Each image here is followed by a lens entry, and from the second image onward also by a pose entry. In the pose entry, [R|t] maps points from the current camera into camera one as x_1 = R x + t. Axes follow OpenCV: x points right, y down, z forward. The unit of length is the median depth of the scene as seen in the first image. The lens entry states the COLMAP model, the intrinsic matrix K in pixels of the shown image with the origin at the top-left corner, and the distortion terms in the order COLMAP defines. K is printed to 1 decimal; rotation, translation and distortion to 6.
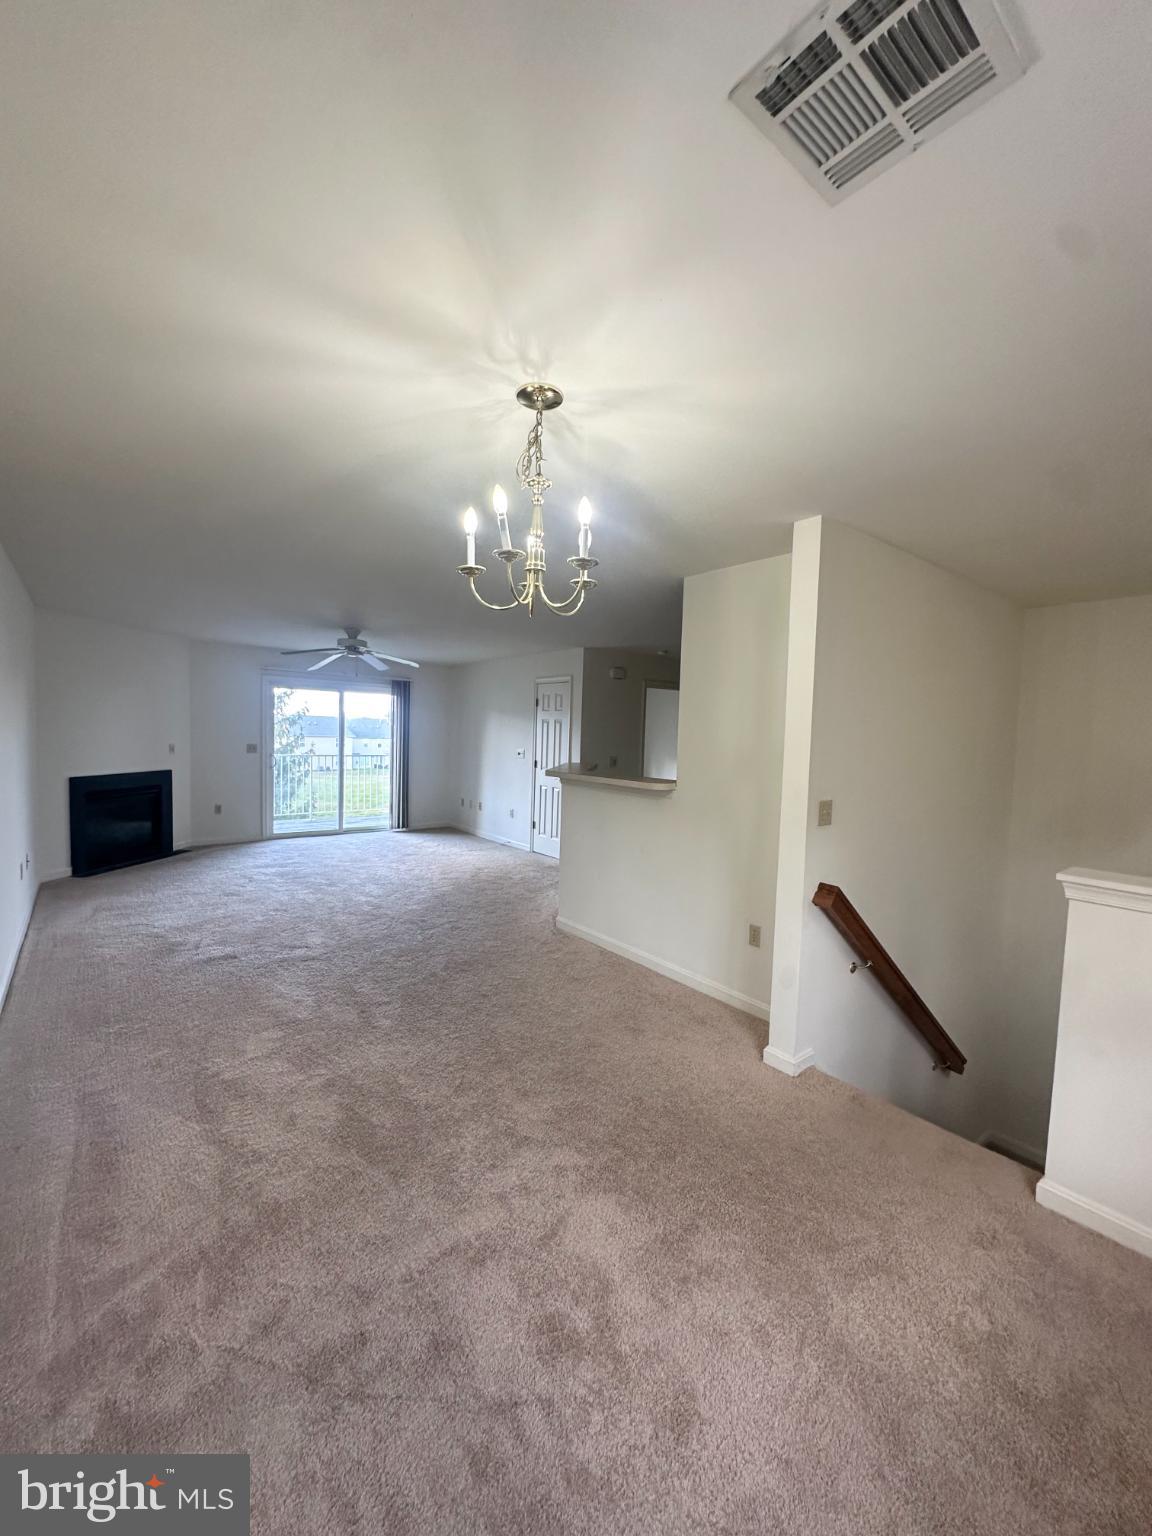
lens RADIAL K [[616.5, 0, 576.9], [0, 616.5, 768.6], [0, 0, 1]] dist [-0.007960, 0.001705]
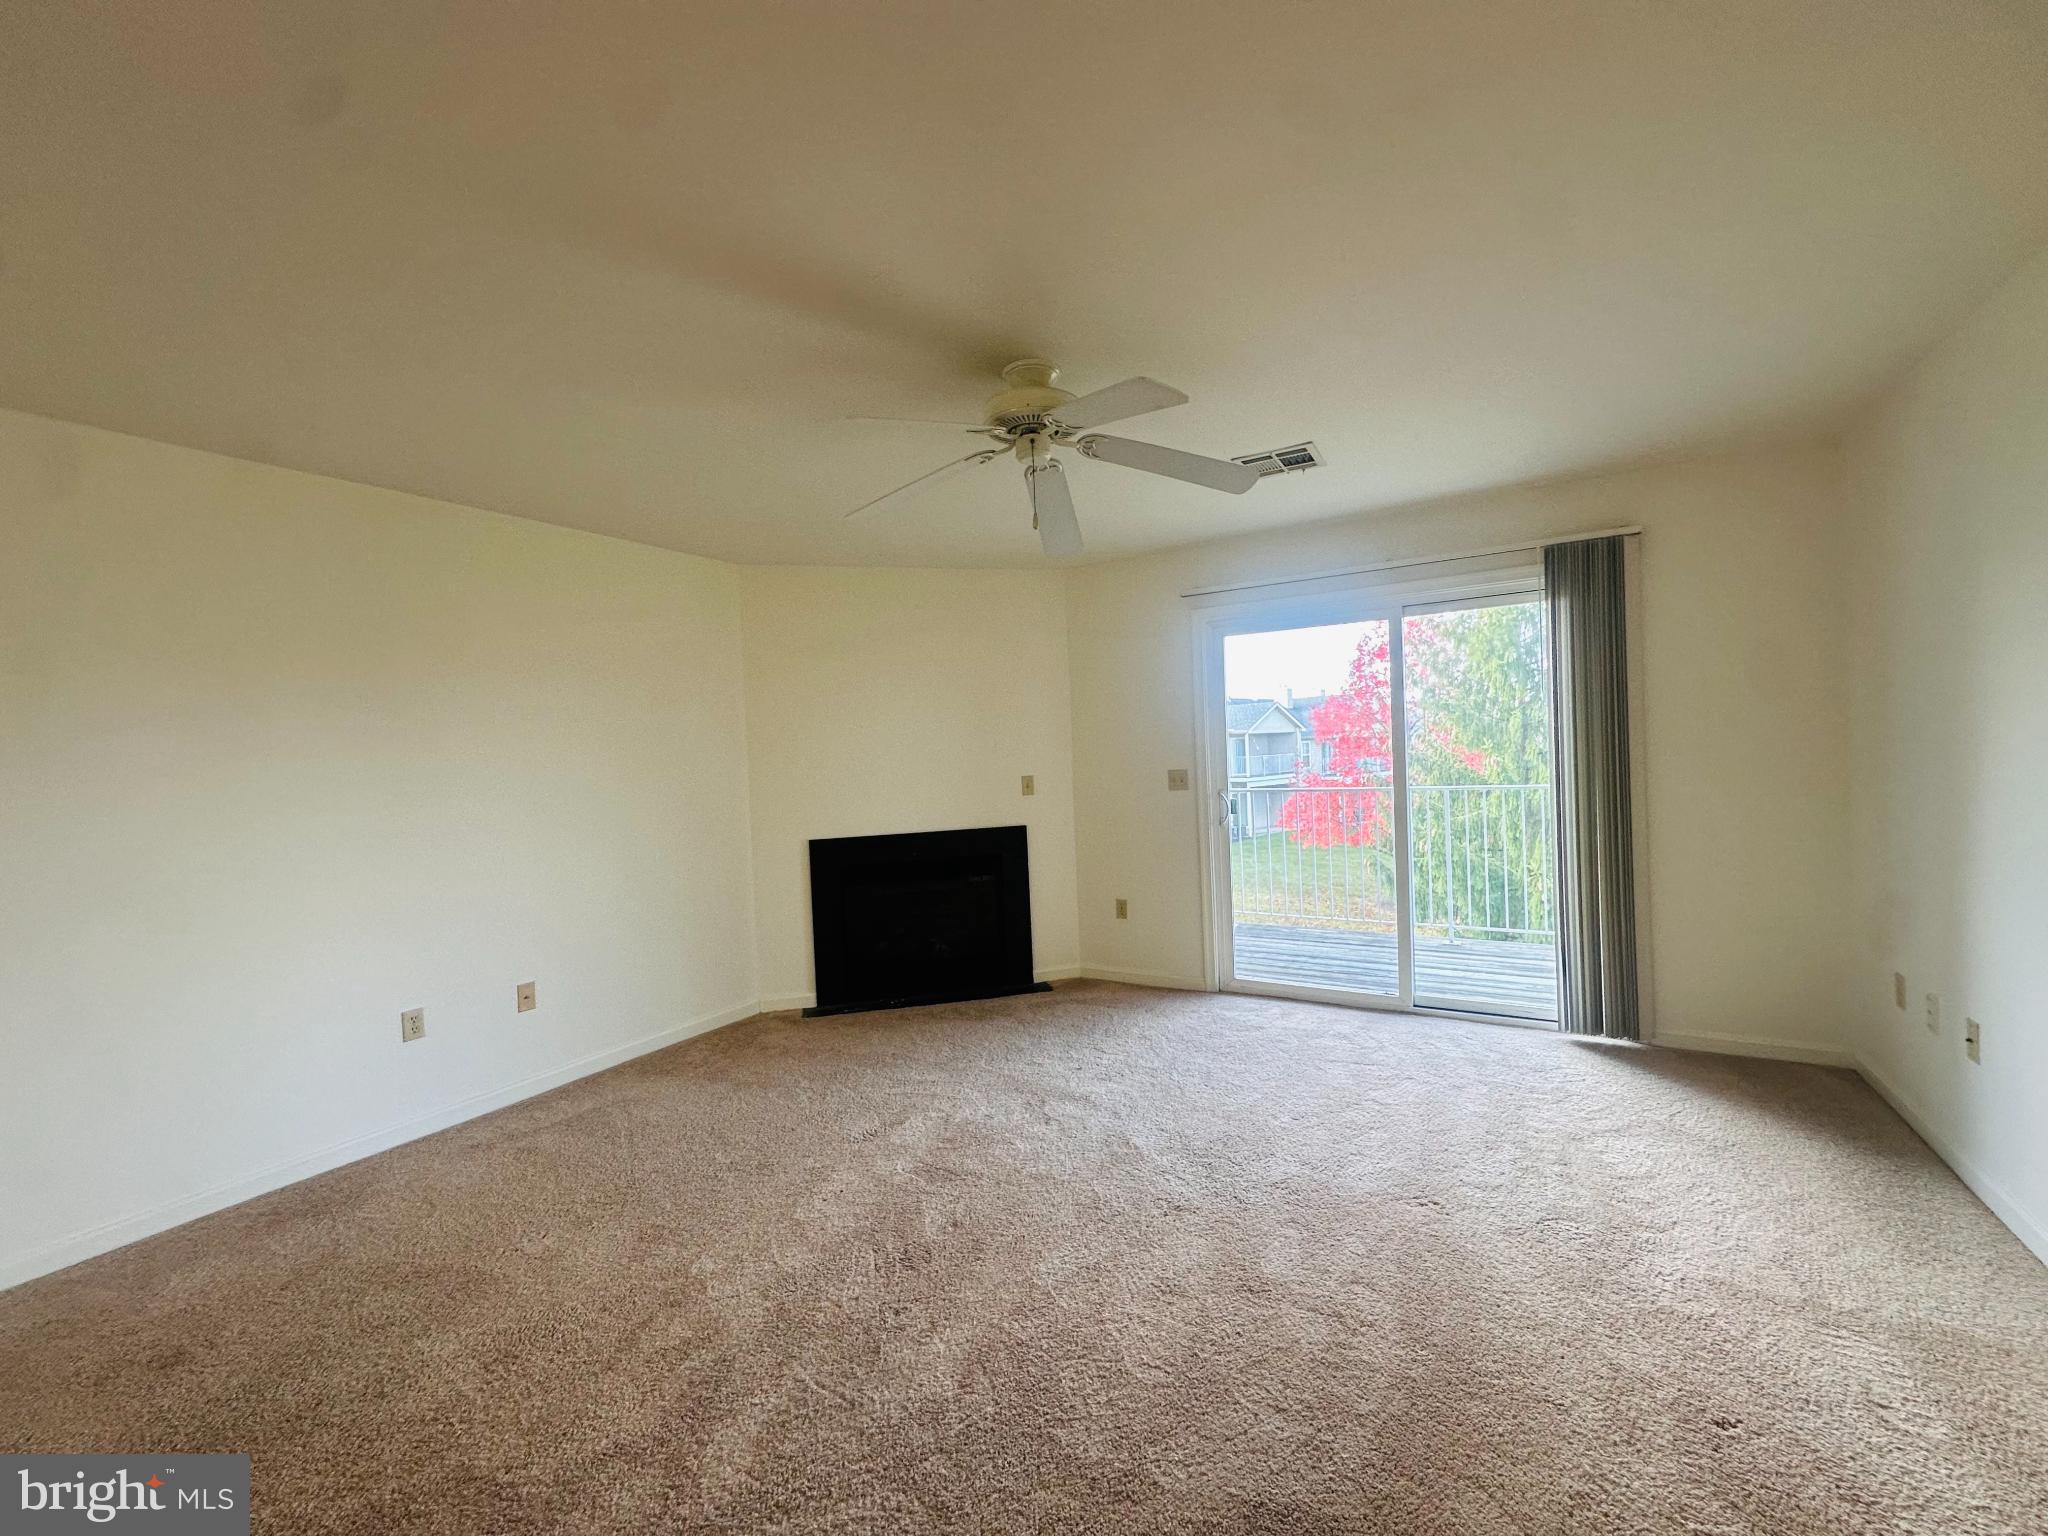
lens RADIAL K [[822.1, 0, 1028.4], [0, 822.1, 759.2], [0, 0, 1]] dist [-0.007960, 0.001705]
pose [[0.345648, -0.038083, -0.937591, -0.006629], [-0.001423, 0.999154, -0.041108, -0.023427], [0.938363, 0.015543, 0.345301, 0.693546]]
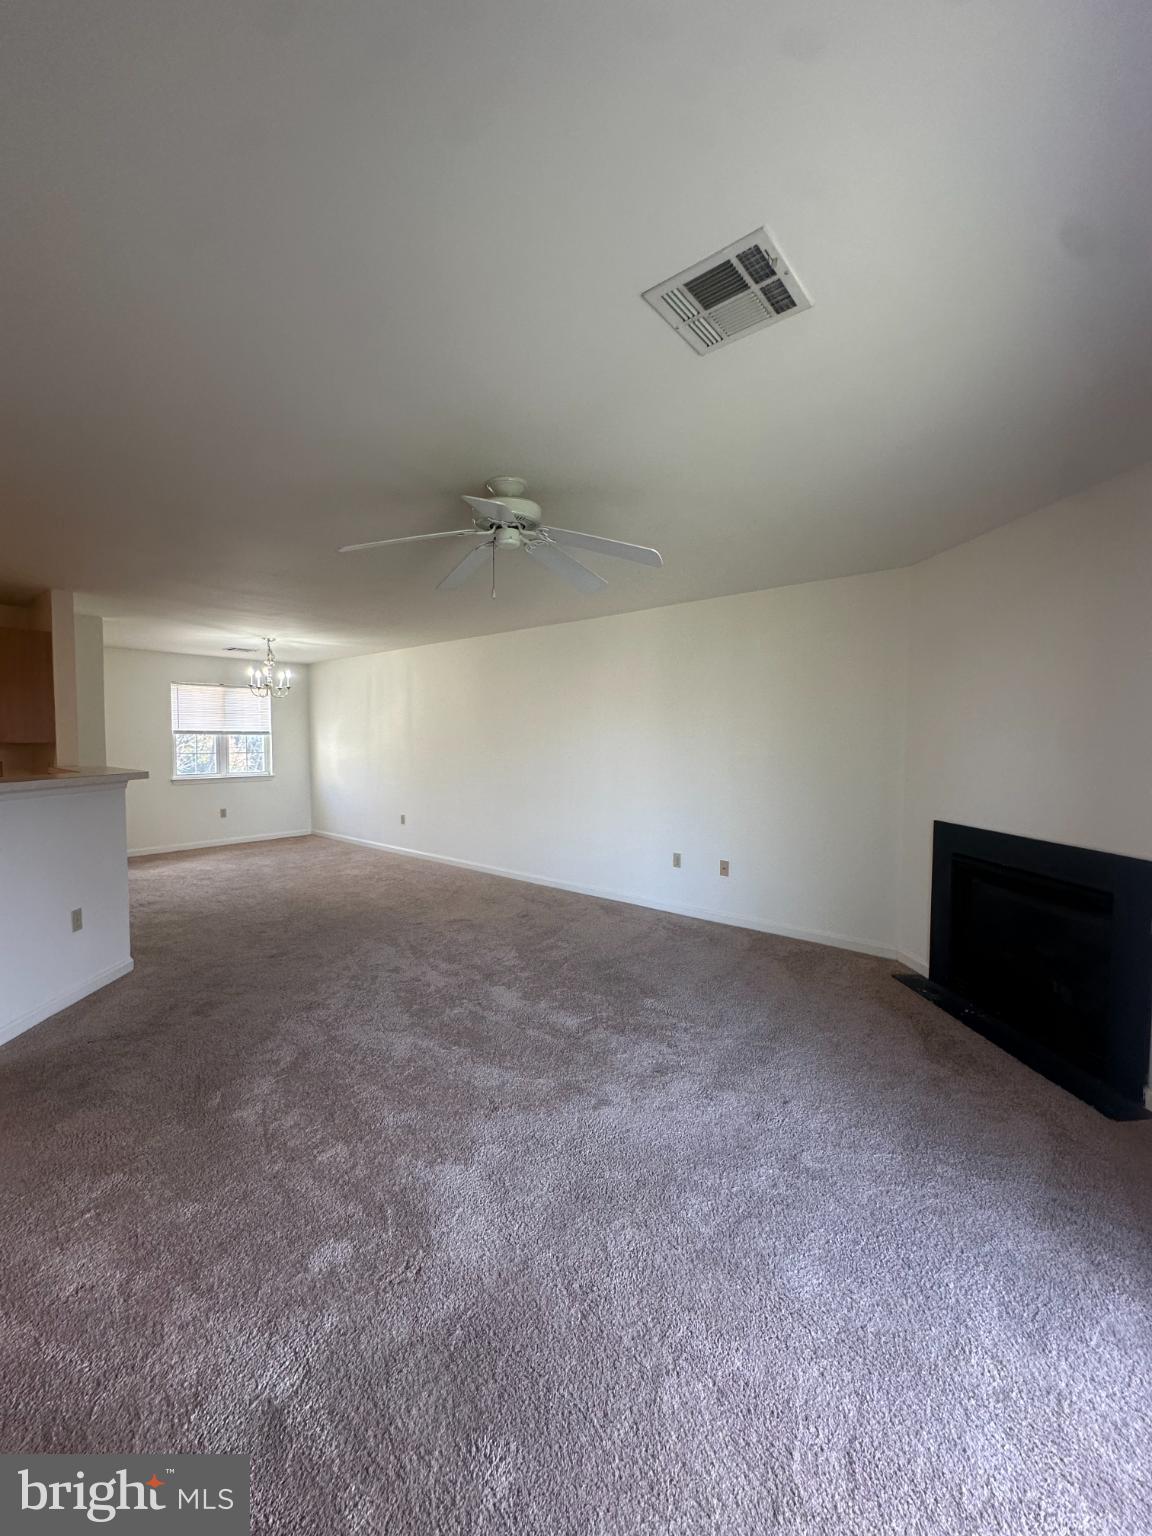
lens RADIAL K [[616.5, 0, 573.0], [0, 616.5, 763.9], [0, 0, 1]] dist [-0.007960, 0.001705]
pose [[-0.975231, -0.006817, -0.221085, -0.258288], [-0.030990, 0.993877, 0.106055, -0.072174], [0.219008, 0.110280, -0.969471, 1.139147]]
